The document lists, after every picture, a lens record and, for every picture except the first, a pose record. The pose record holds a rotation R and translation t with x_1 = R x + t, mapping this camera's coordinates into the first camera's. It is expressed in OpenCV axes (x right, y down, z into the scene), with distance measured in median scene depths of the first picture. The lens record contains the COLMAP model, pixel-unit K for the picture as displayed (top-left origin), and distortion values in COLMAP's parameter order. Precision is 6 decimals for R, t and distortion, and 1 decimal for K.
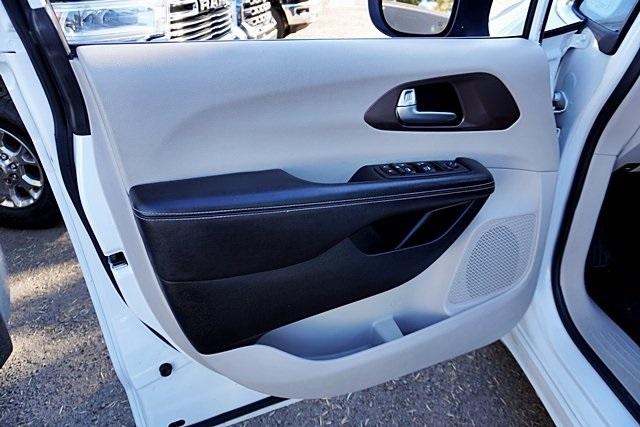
lens RADIAL K [[424.8, 0, 320.0], [0, 424.8, 213.5], [0, 0, 1]] dist [-0.029515, 0.000049]
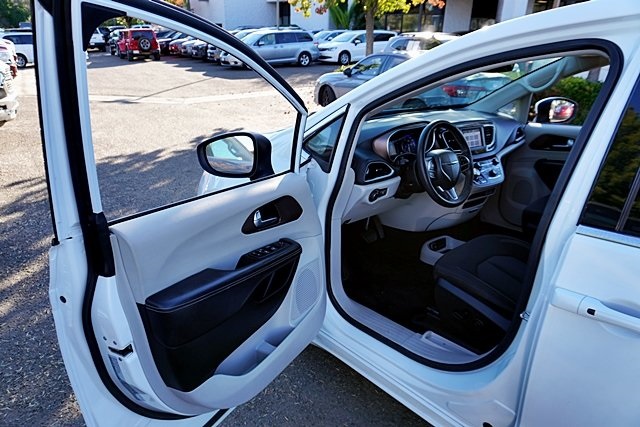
lens RADIAL K [[424.8, 0, 320.0], [0, 424.8, 213.5], [0, 0, 1]] dist [-0.029515, 0.000049]
pose [[0.785860, -0.180250, 0.591552, -0.605463], [0.272363, 0.959688, -0.069404, -0.060946], [-0.555196, 0.215659, 0.803274, -0.605794]]
